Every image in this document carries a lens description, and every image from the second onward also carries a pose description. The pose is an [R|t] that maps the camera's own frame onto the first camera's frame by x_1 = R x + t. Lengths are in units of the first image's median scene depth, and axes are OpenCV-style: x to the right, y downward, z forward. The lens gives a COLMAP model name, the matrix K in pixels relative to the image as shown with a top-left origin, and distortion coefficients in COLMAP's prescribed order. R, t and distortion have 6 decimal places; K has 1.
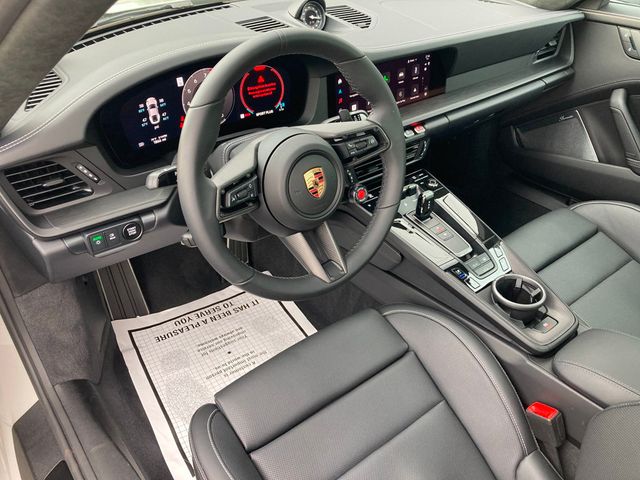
lens RADIAL K [[535.3, 0, 315.7], [0, 535.3, 240.0], [0, 0, 1]] dist [0.013878, 0.007674]
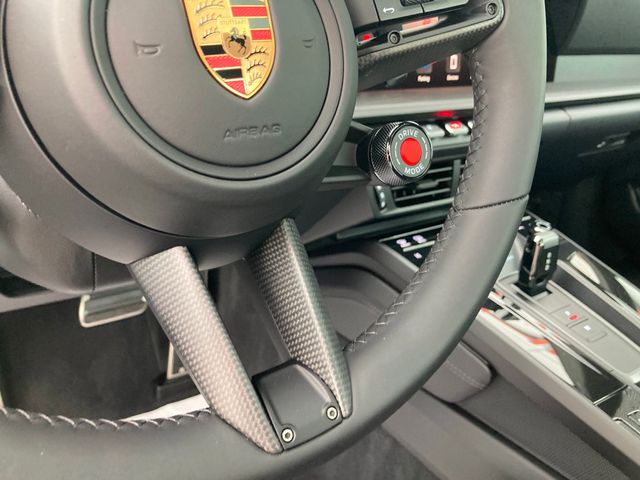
lens RADIAL K [[535.3, 0, 322.2], [0, 535.3, 241.6], [0, 0, 1]] dist [0.013878, 0.007674]
pose [[0.996979, 0.058225, -0.051399, 0.040037], [-0.067432, 0.977288, -0.200899, 0.023705], [0.038534, 0.203758, 0.978263, 0.533046]]
